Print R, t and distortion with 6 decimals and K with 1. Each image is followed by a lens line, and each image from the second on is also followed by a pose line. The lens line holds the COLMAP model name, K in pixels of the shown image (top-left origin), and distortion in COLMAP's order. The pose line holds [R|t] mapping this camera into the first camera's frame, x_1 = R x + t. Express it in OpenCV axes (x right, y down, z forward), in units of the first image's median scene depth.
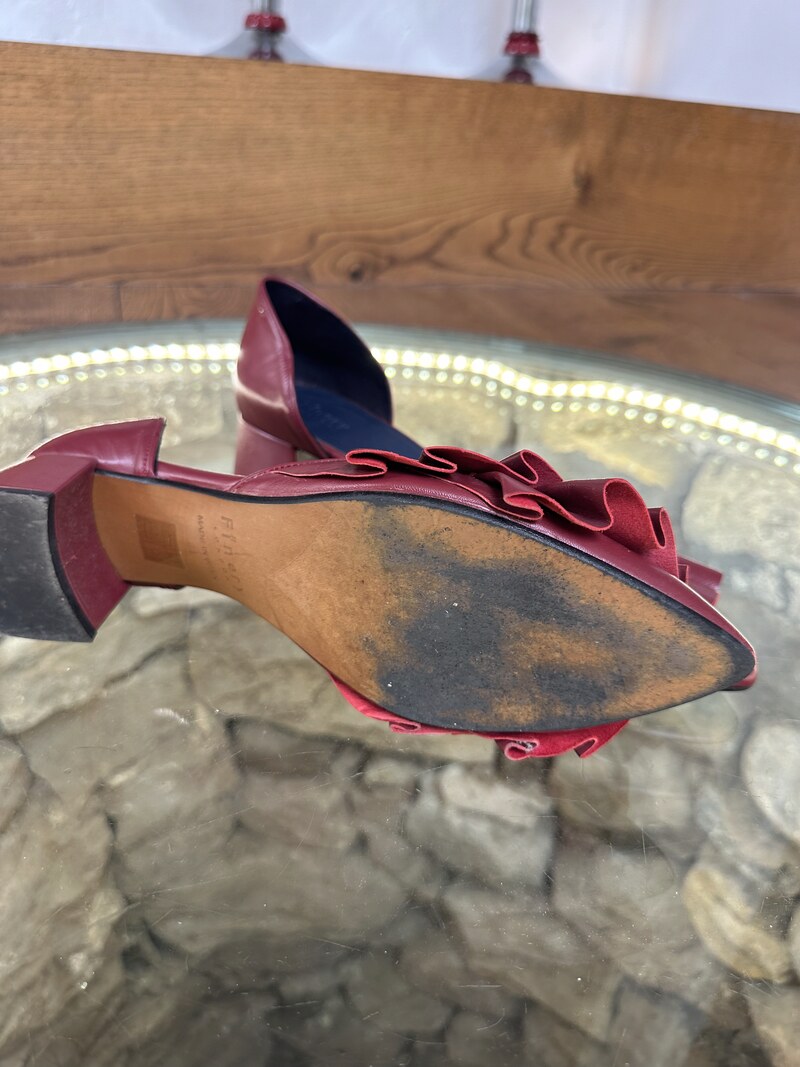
lens RADIAL K [[751.9, 0, 396.5], [0, 751.9, 530.8], [0, 0, 1]] dist [-0.020528, -0.000862]
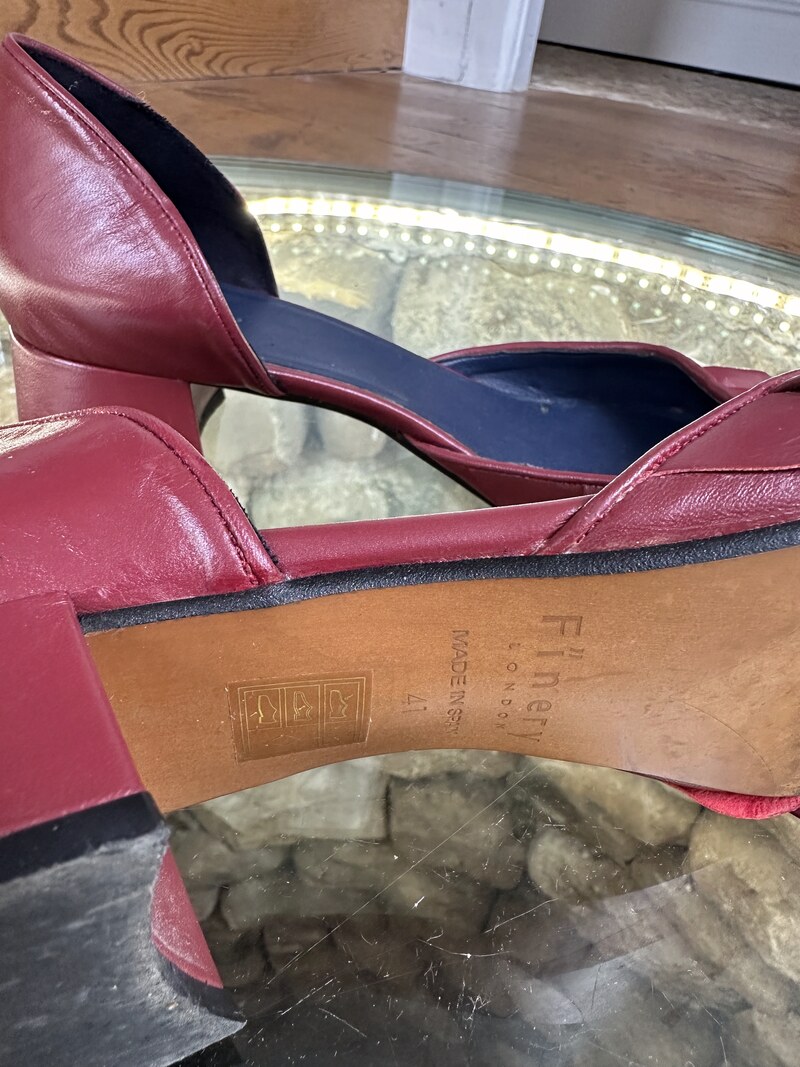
lens RADIAL K [[751.9, 0, 368.4], [0, 751.9, 522.2], [0, 0, 1]] dist [-0.020528, -0.000862]
pose [[0.789846, -0.355694, 0.499624, -0.131982], [0.246178, 0.930007, 0.272916, -0.047279], [-0.561729, -0.092565, 0.822127, 0.175448]]
